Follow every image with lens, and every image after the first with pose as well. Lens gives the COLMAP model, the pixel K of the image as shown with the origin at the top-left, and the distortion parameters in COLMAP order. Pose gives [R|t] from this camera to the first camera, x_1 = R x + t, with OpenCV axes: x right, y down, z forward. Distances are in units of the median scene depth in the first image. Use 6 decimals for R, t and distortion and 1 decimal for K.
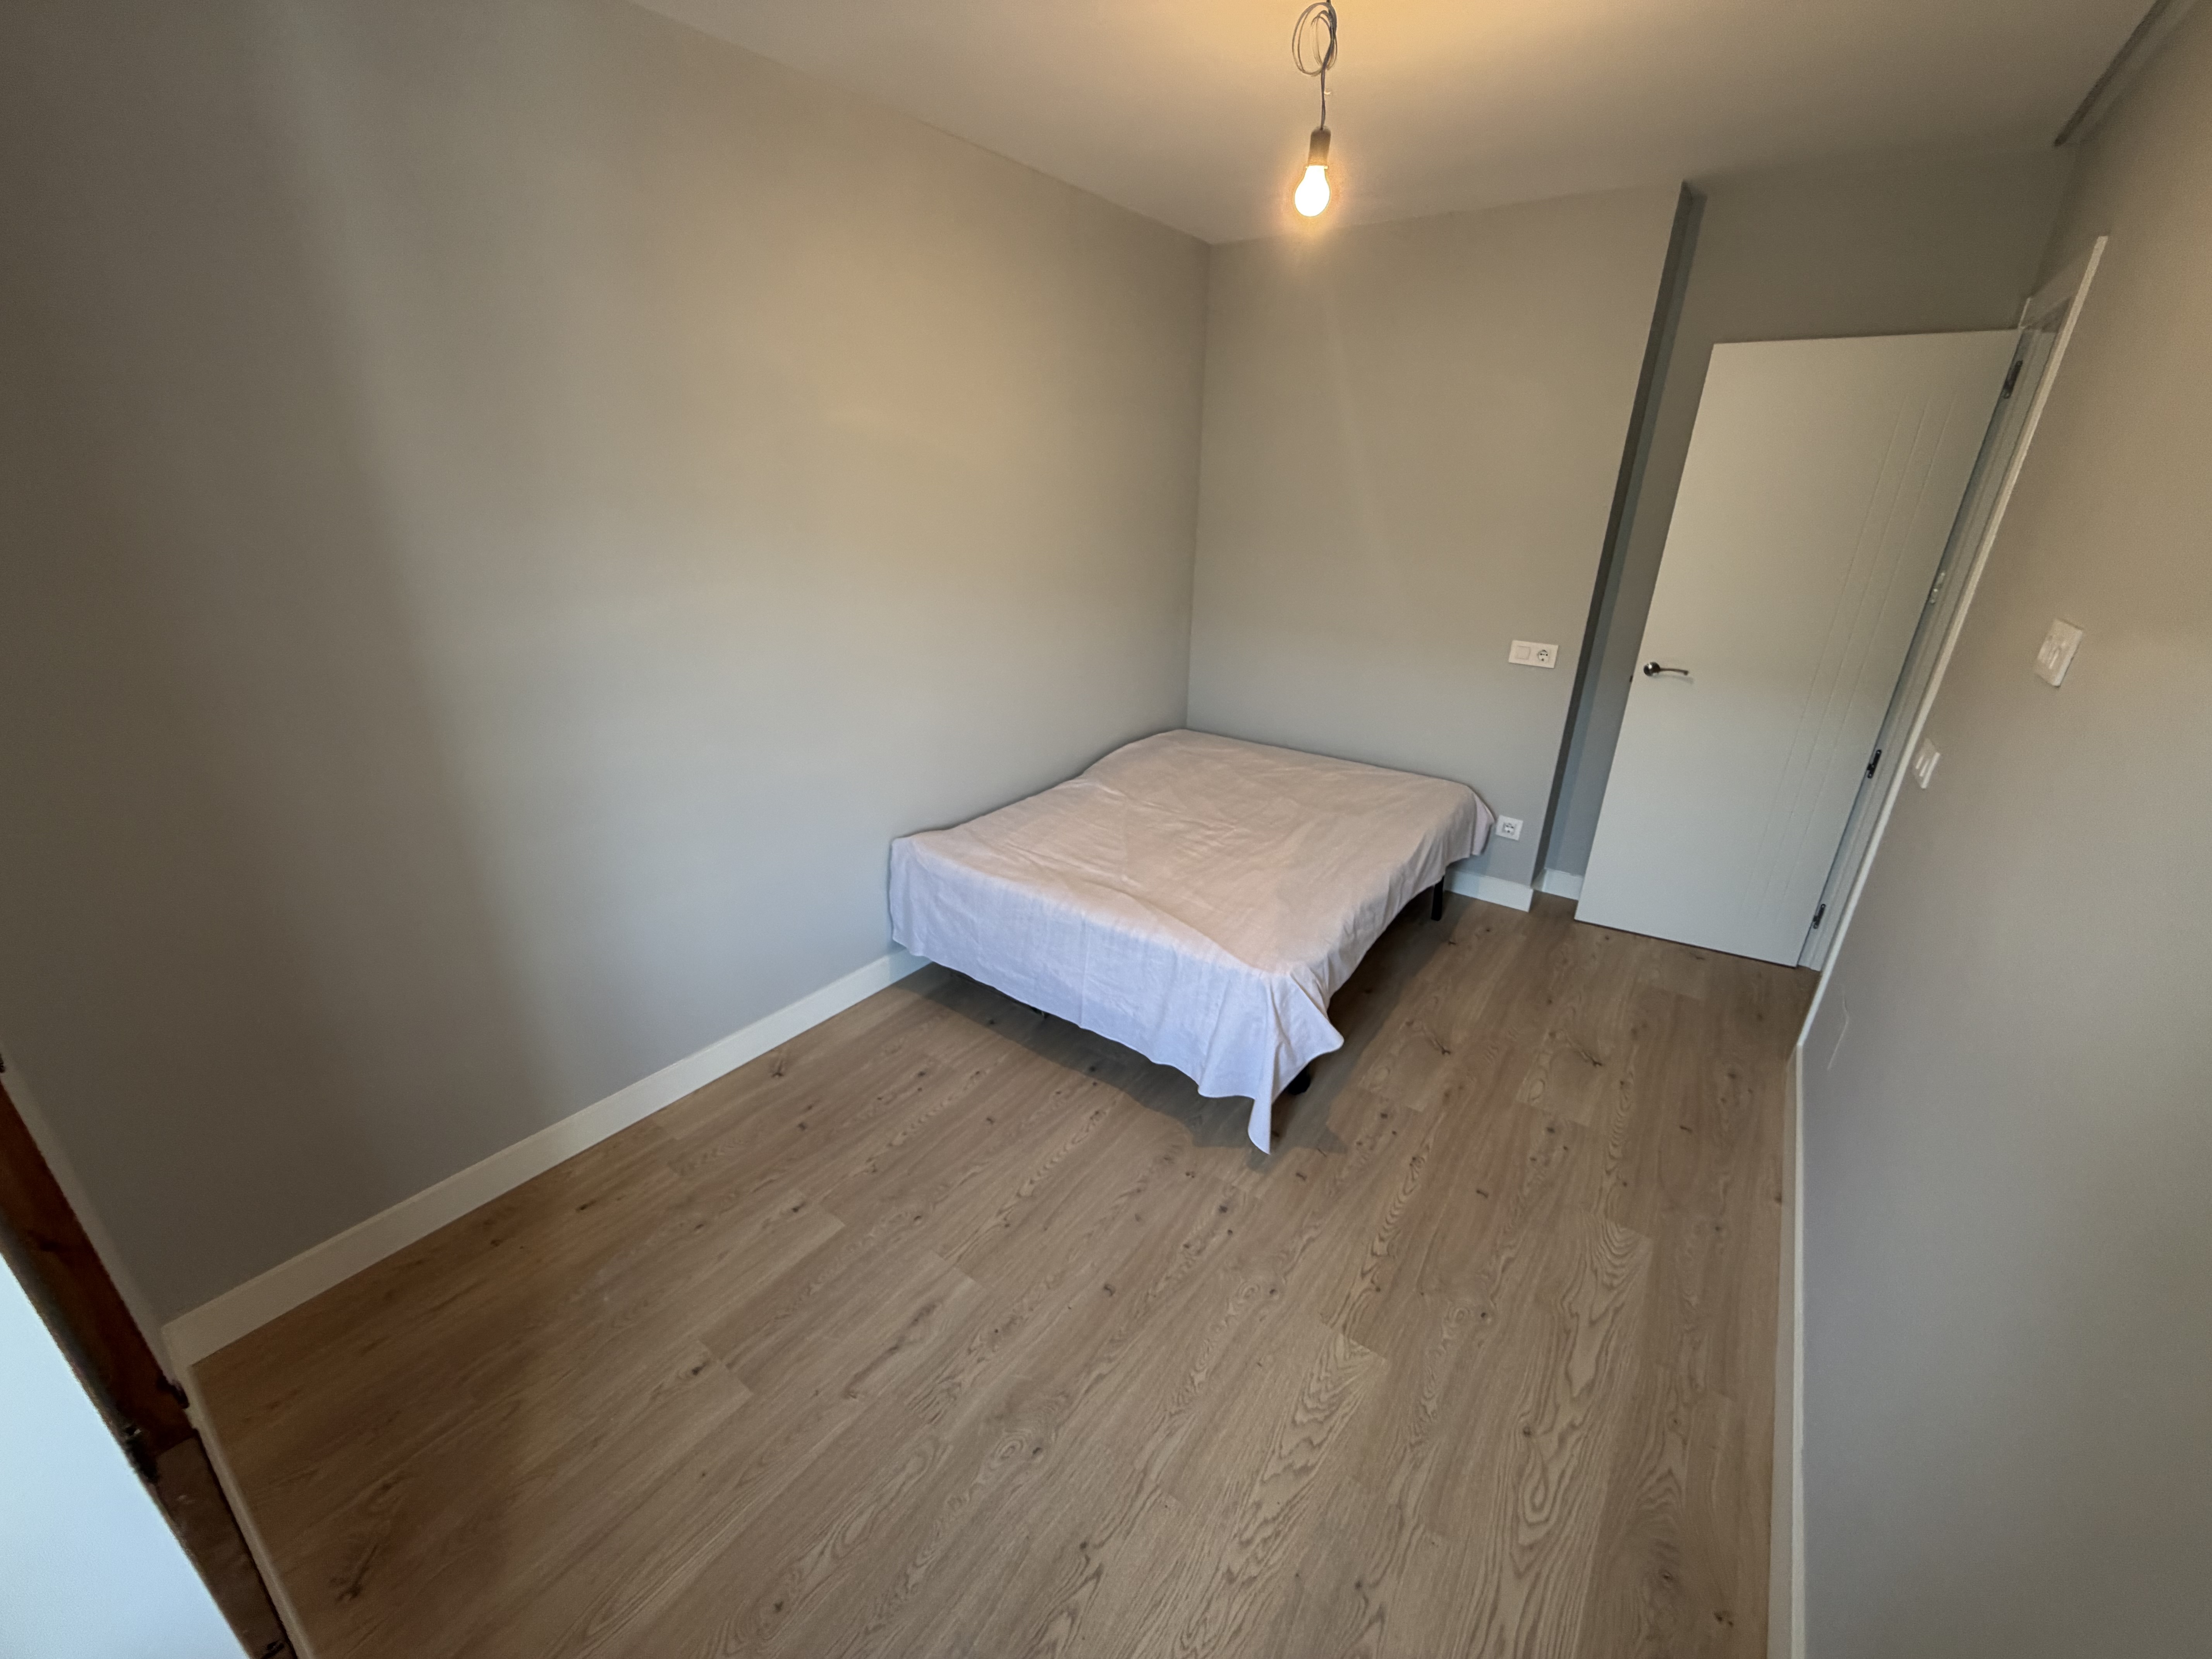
lens RADIAL K [[877.9, 0, 1113.0], [0, 877.9, 816.0], [0, 0, 1]] dist [0.001477, 0.000169]
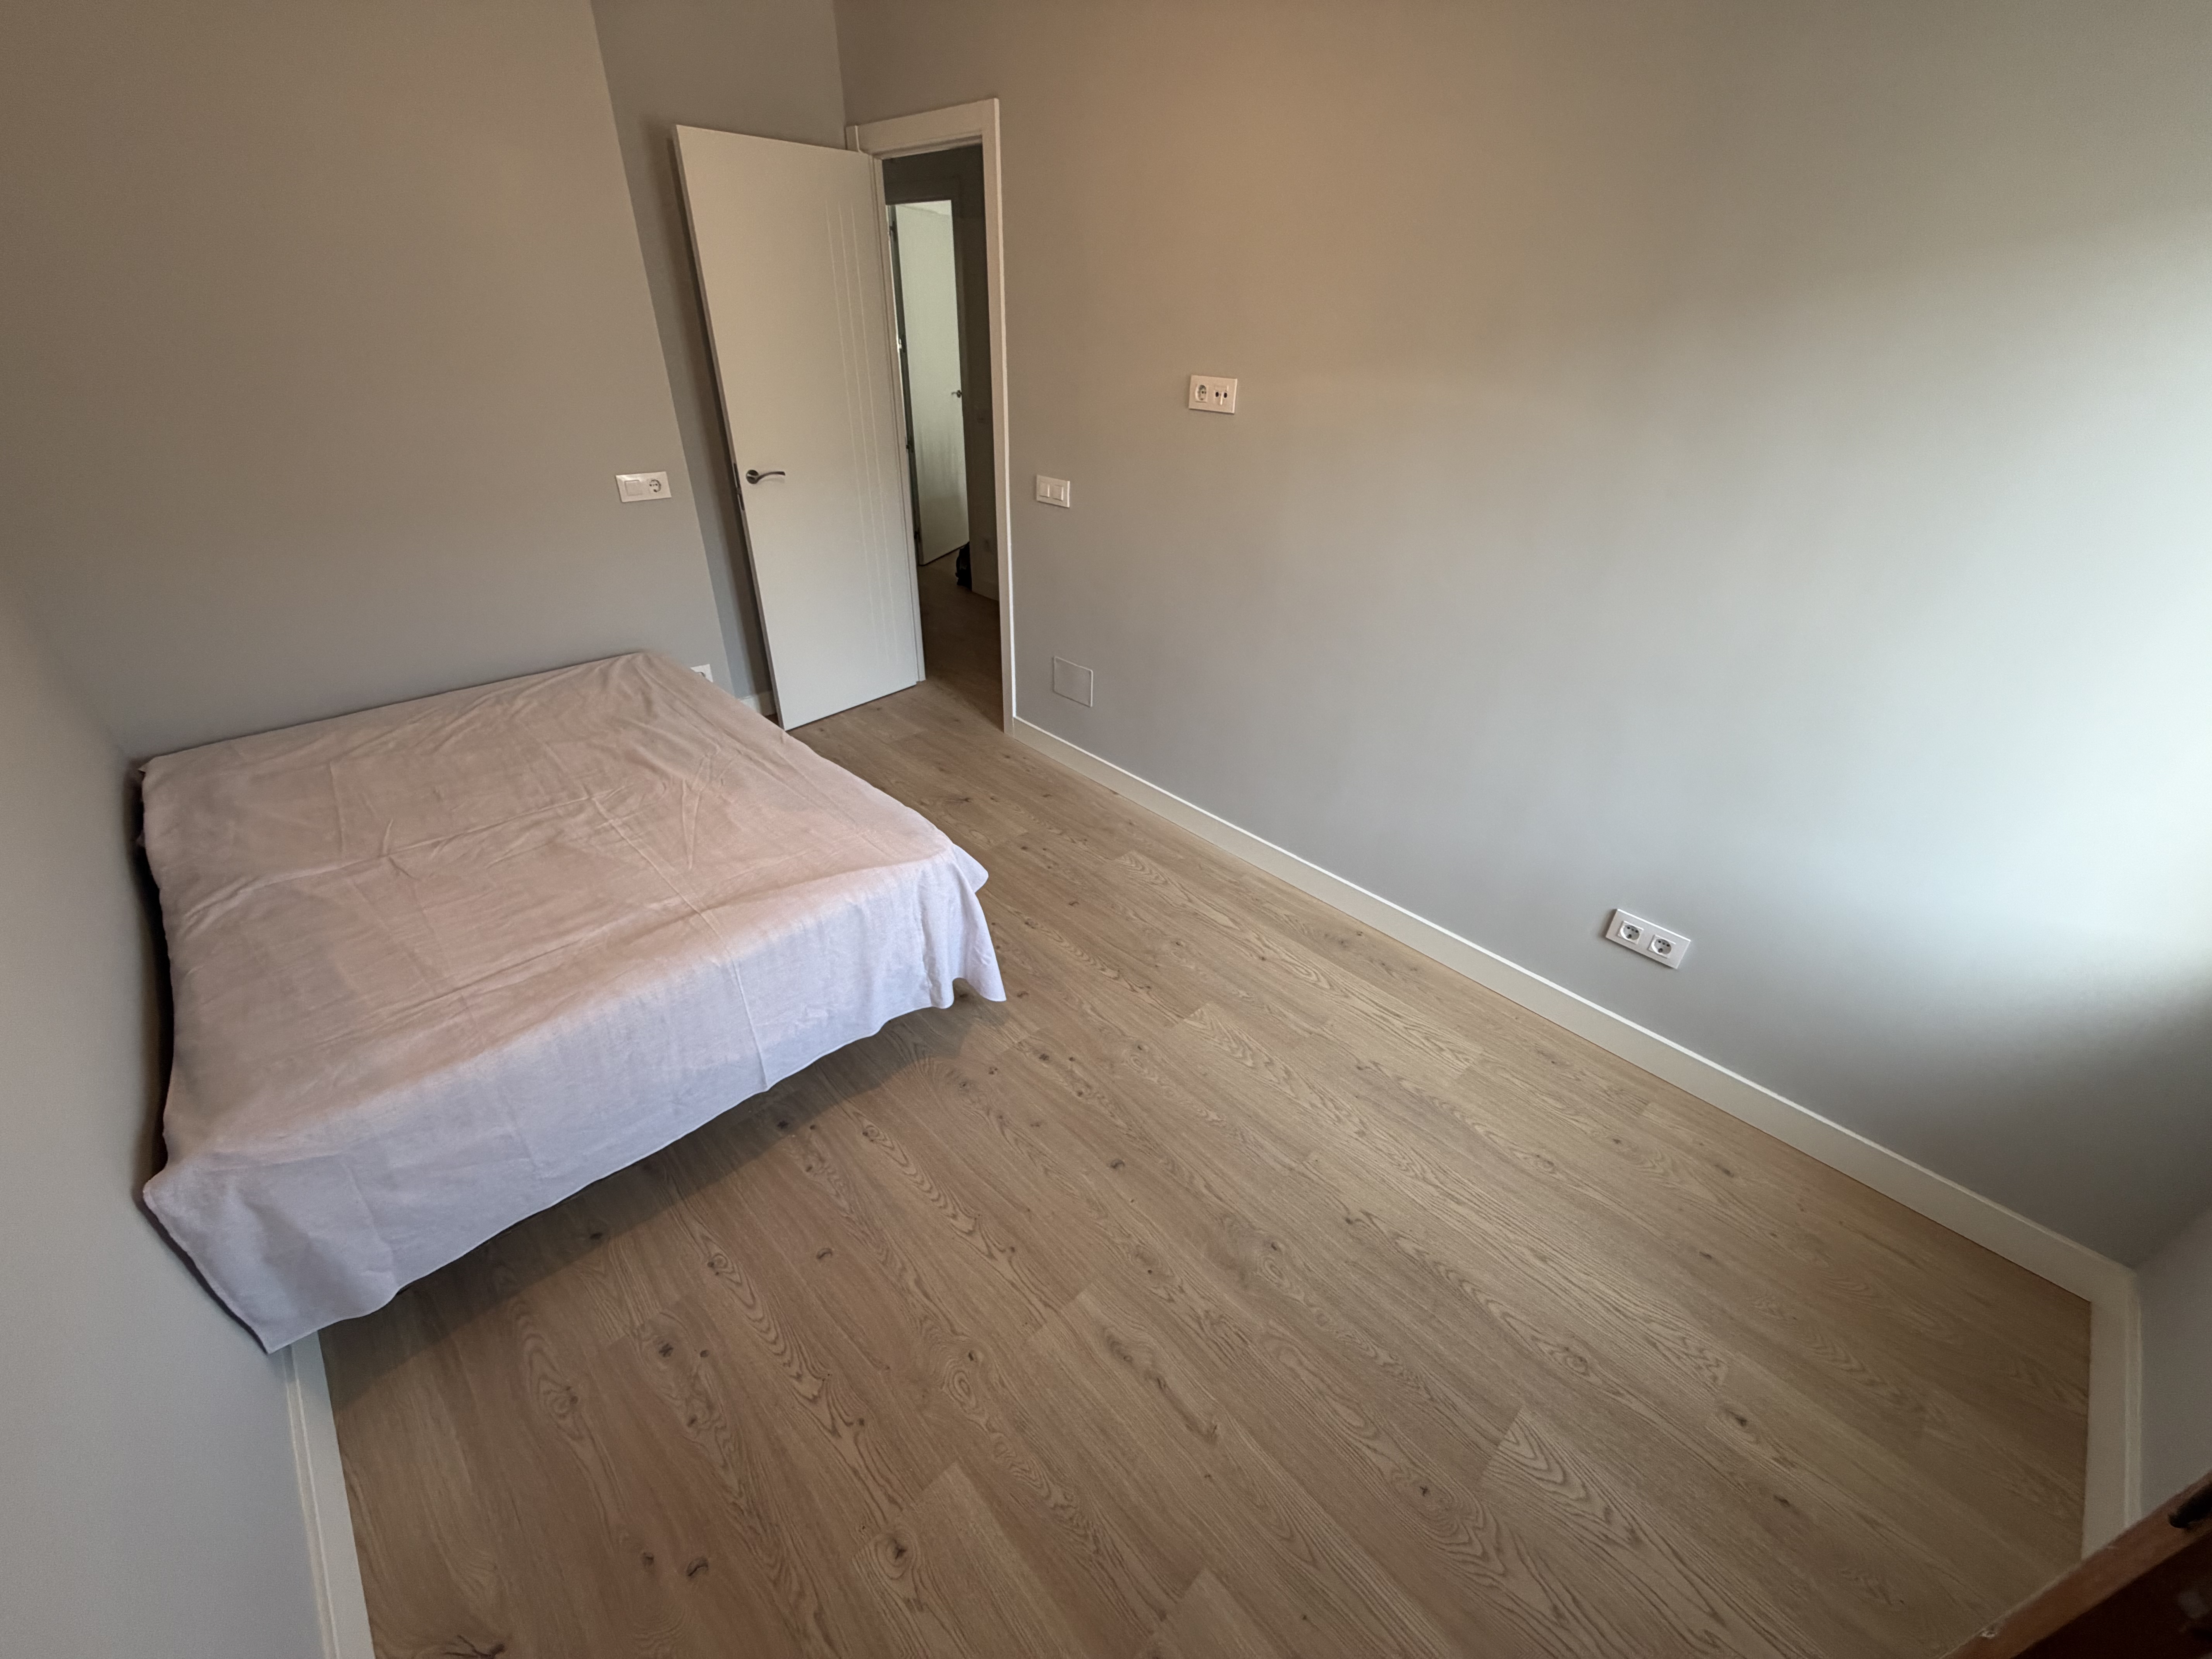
lens RADIAL K [[877.9, 0, 1091.3], [0, 877.9, 820.4], [0, 0, 1]] dist [0.001477, 0.000169]
pose [[0.189069, -0.509166, 0.839645, -0.595088], [0.336720, 0.836841, 0.431644, -0.213746], [-0.922428, 0.201114, 0.329667, 0.560718]]
